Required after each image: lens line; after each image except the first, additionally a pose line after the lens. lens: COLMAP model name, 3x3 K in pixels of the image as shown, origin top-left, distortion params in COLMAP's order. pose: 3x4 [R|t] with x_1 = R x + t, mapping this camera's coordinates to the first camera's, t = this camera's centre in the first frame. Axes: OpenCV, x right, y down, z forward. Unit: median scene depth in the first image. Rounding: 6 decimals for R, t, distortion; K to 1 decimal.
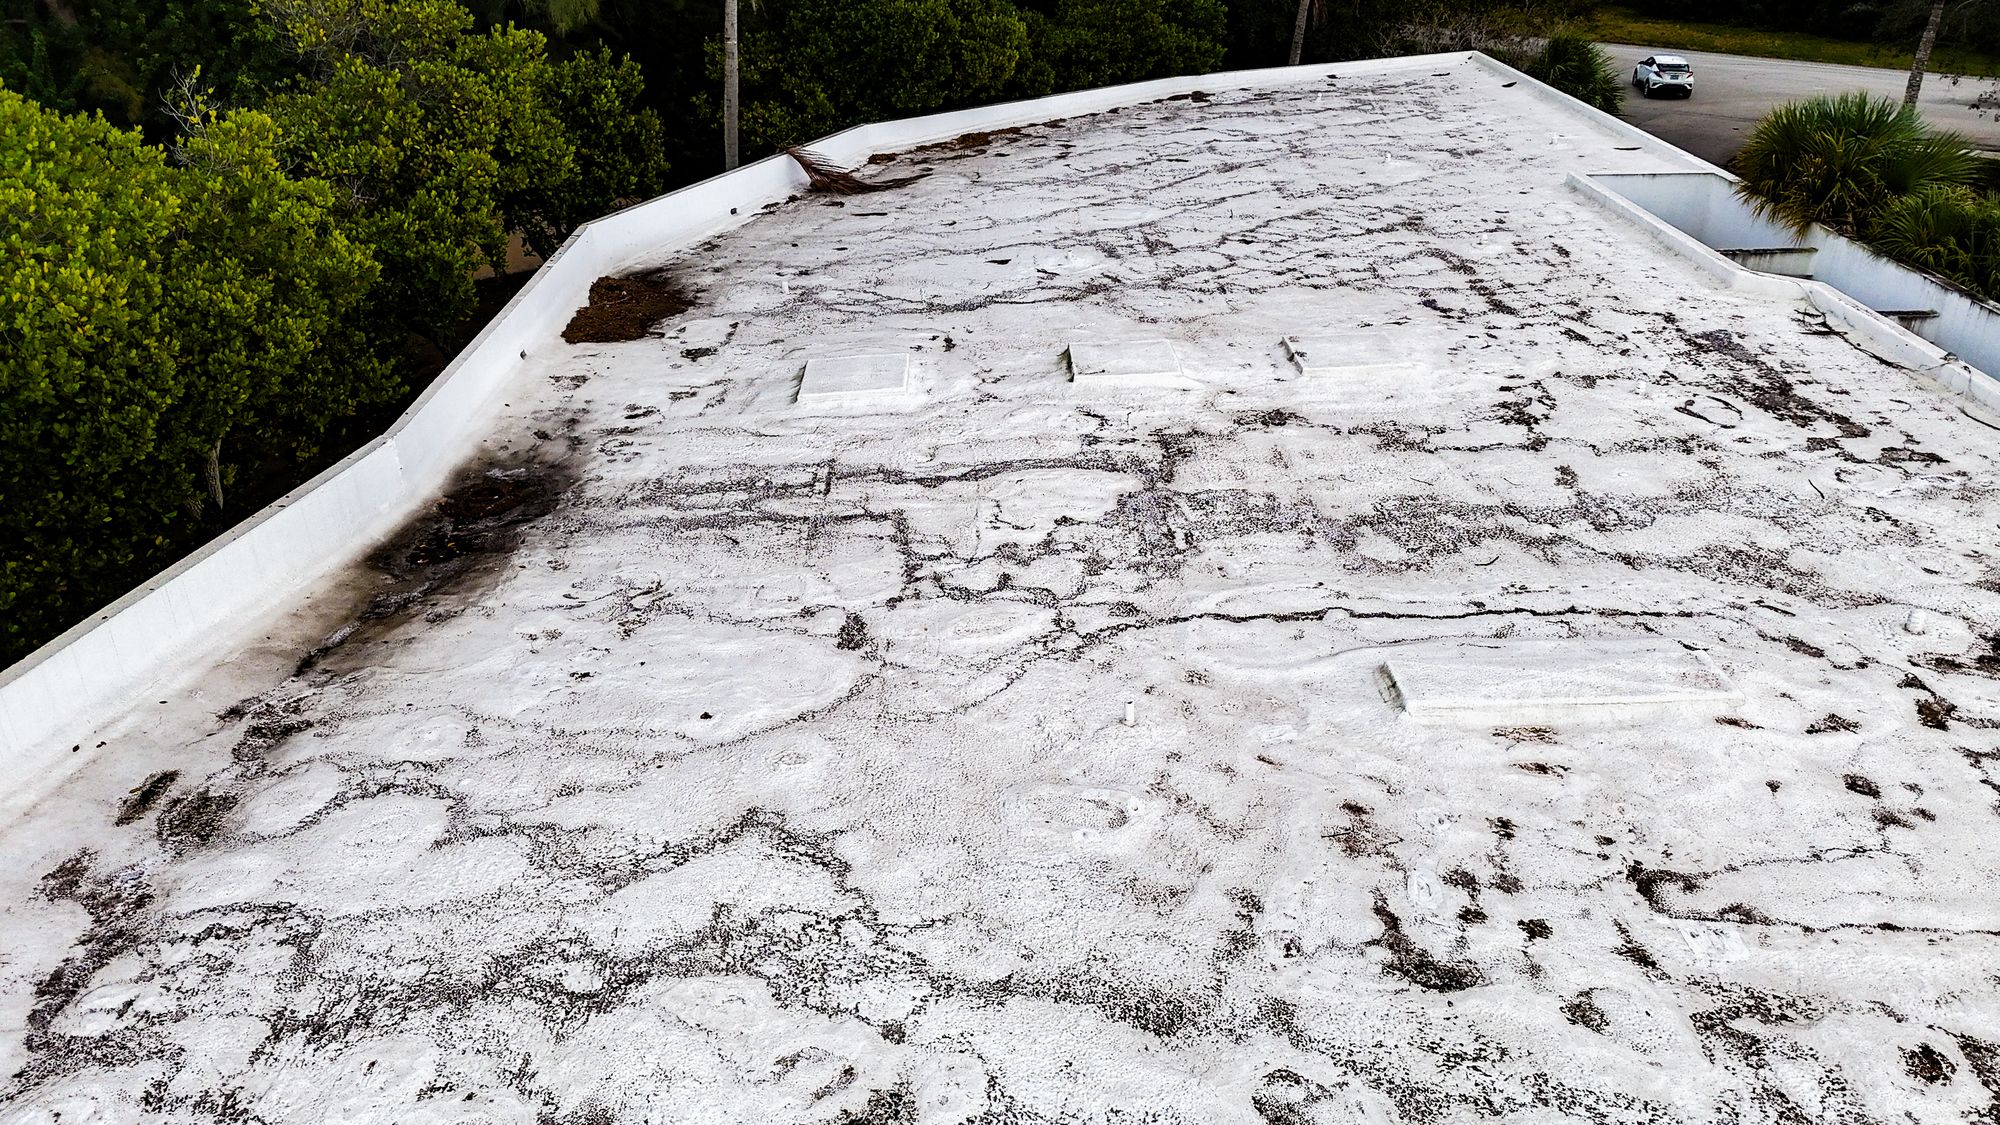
lens RADIAL K [[1478.3, 0, 999.8], [0, 1478.3, 564.8], [0, 0, 1]] dist [0.066717, -0.065135]
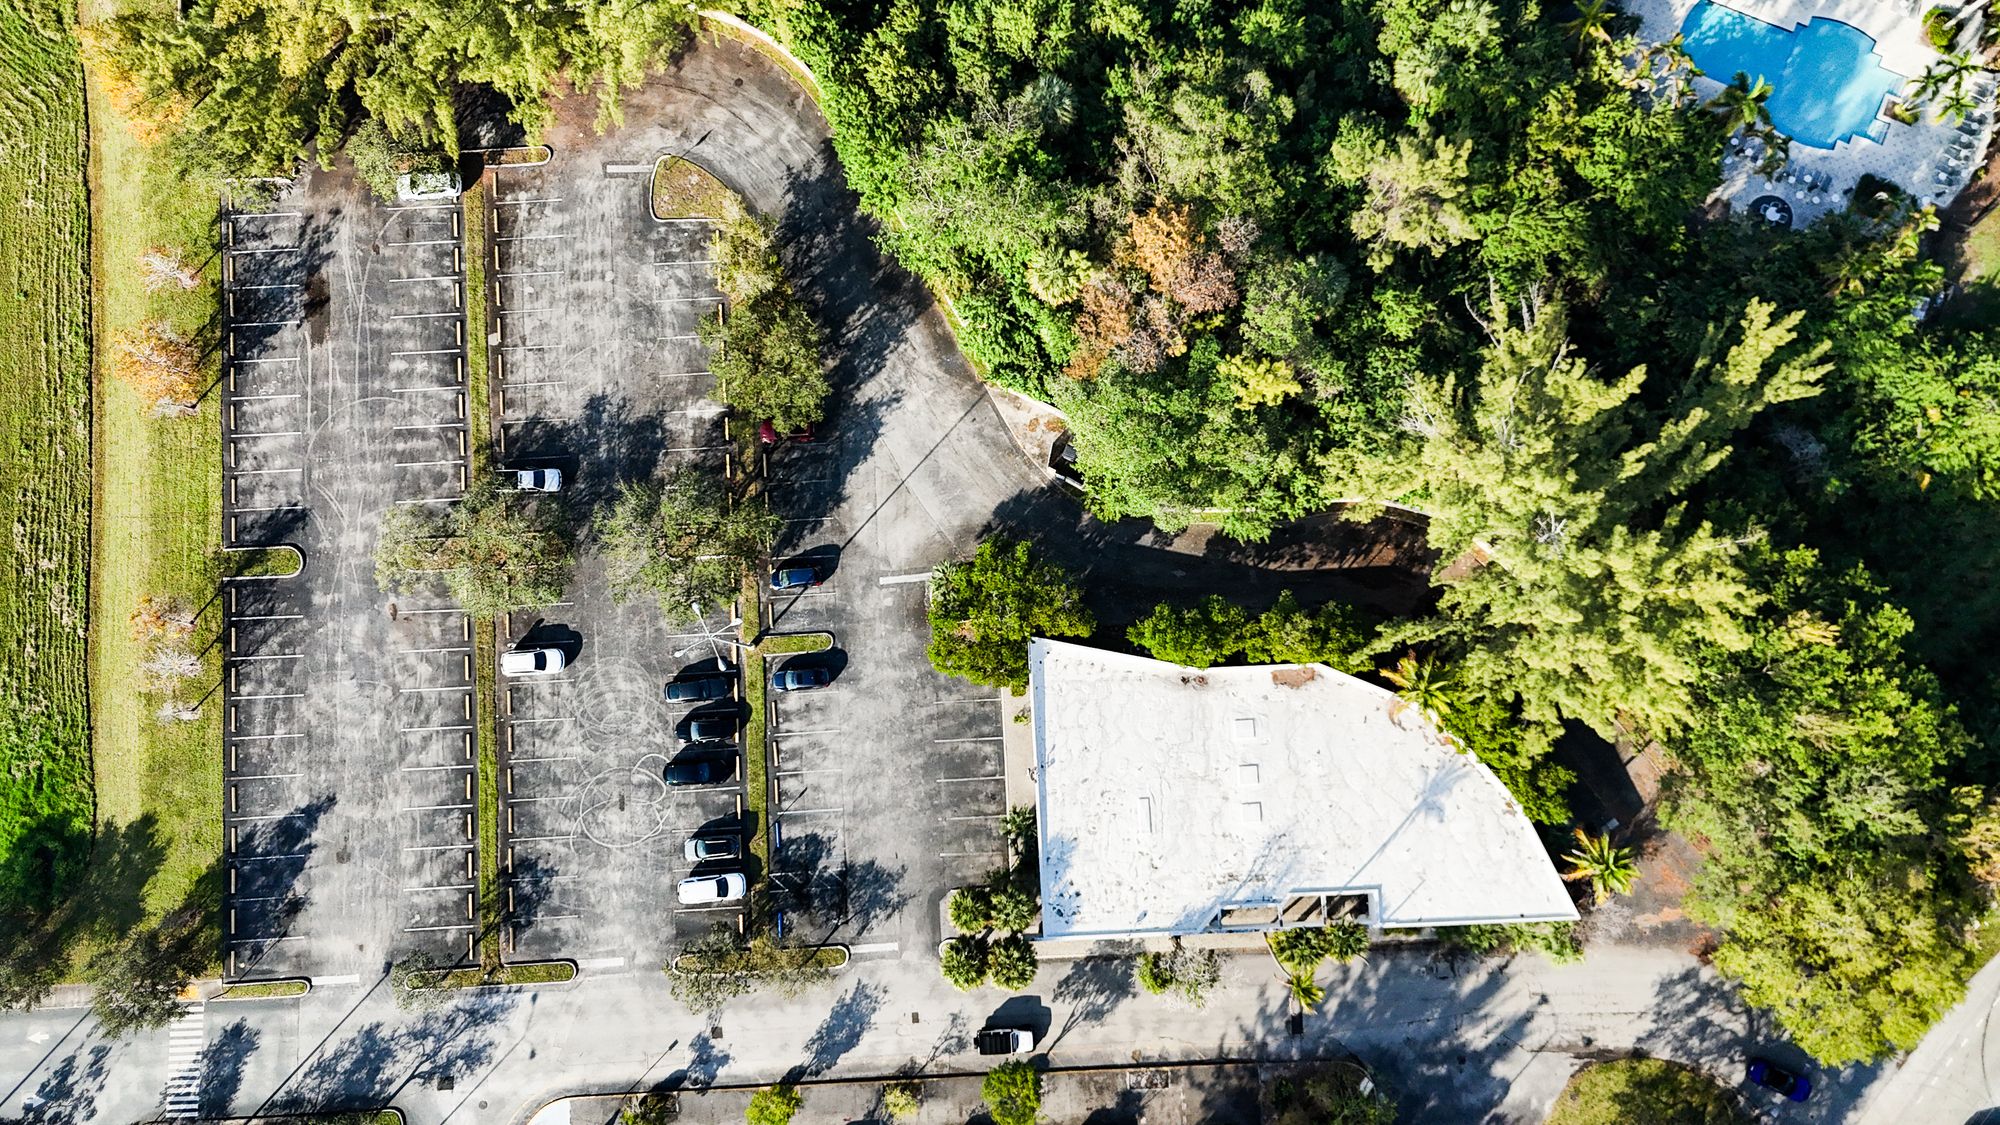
lens RADIAL K [[1478.3, 0, 993.1], [0, 1478.3, 559.8], [0, 0, 1]] dist [0.066717, -0.065135]
pose [[0.033029, 0.996208, -0.080496, -0.417931], [-0.445158, 0.086773, 0.891238, -6.345143], [0.894843, 0.006397, 0.446336, -3.232293]]
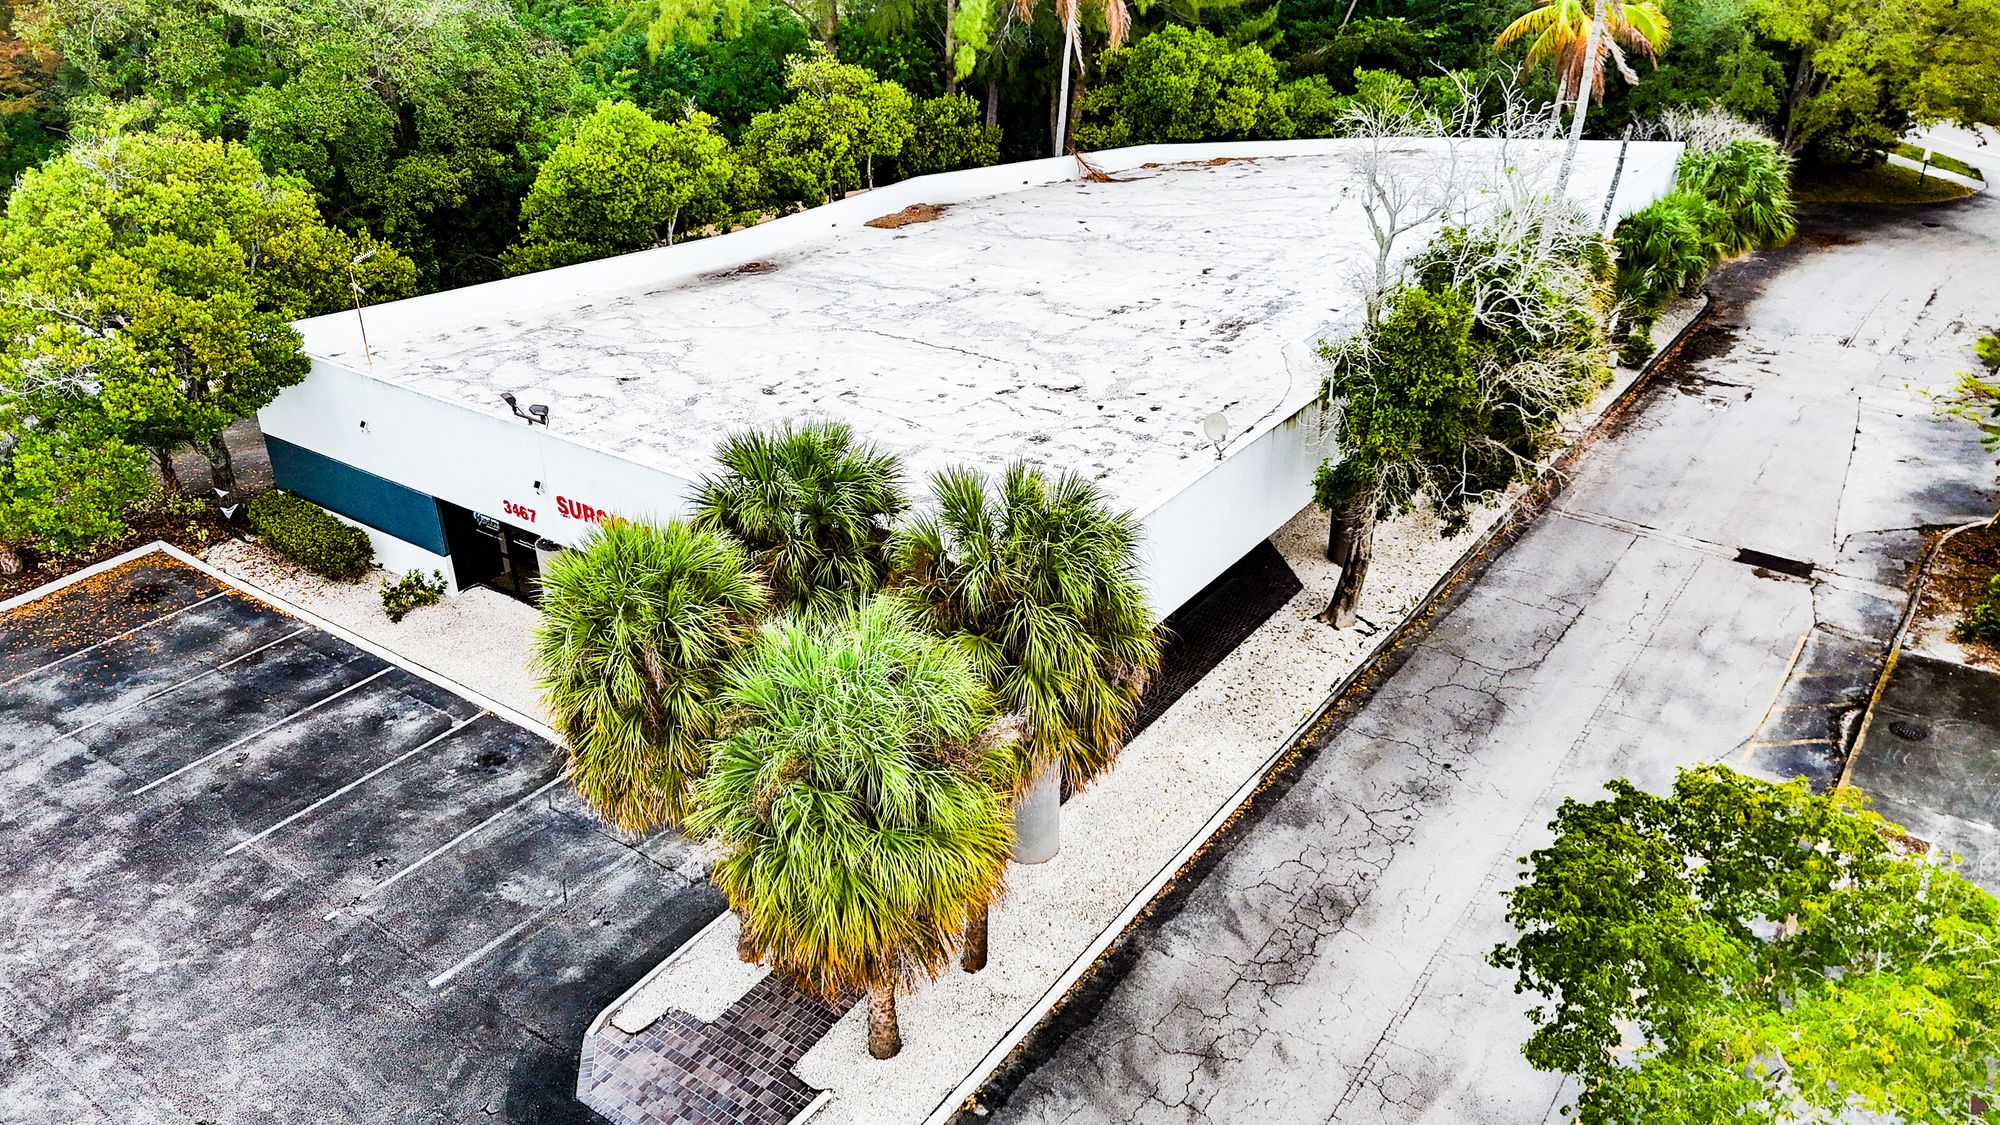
lens RADIAL K [[1478.3, 0, 1006.3], [0, 1478.3, 565.7], [0, 0, 1]] dist [0.066717, -0.065135]
pose [[0.804772, 0.264361, -0.531465, 1.675672], [-0.260272, 0.961846, 0.084324, 0.138071], [0.533480, 0.070463, 0.842873, -1.015798]]
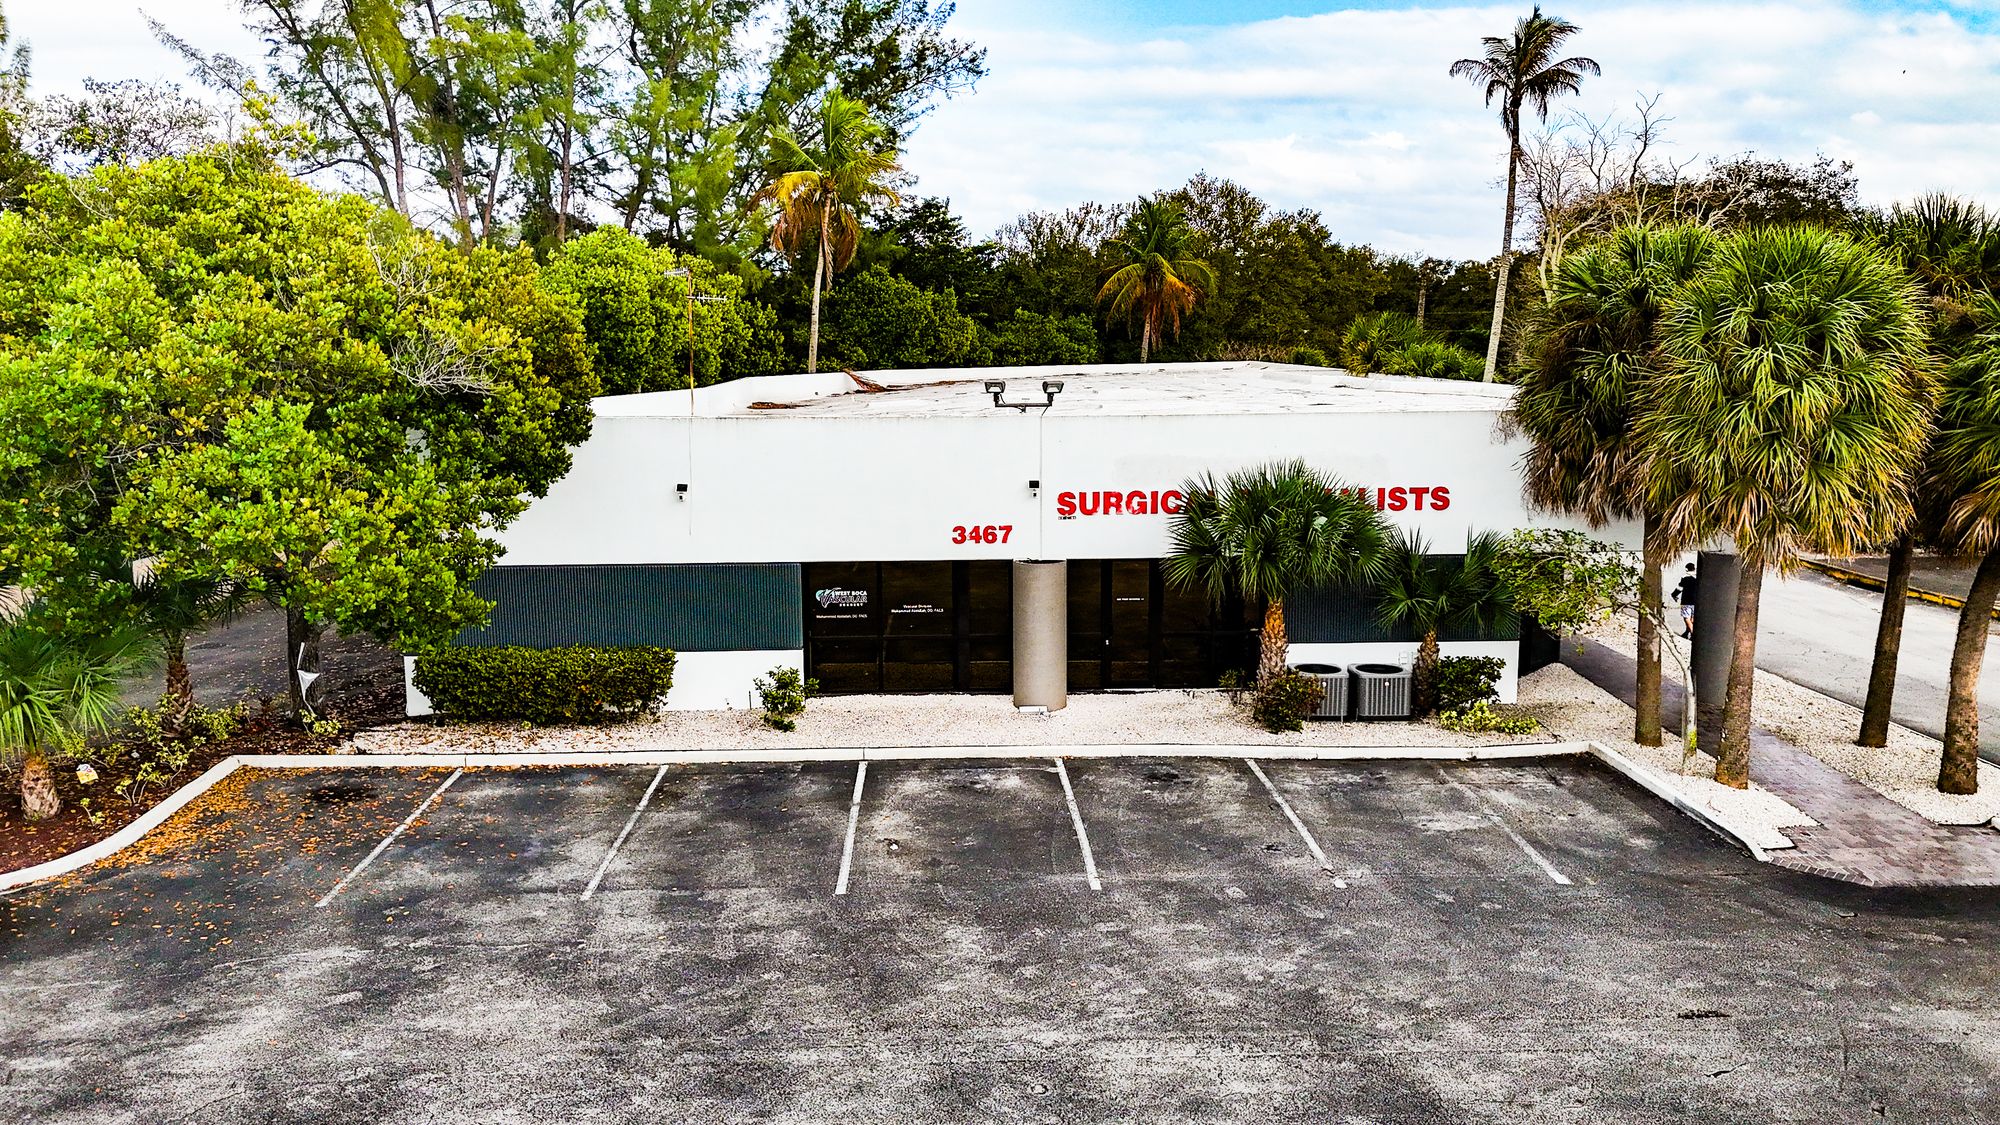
lens RADIAL K [[1478.3, 0, 1002.1], [0, 1478.3, 546.3], [0, 0, 1]] dist [0.066717, -0.065135]
pose [[0.999623, -0.007067, 0.026520, 0.001172], [0.015208, 0.946994, -0.320890, 0.963564], [-0.022846, 0.321172, 0.946745, -1.227105]]
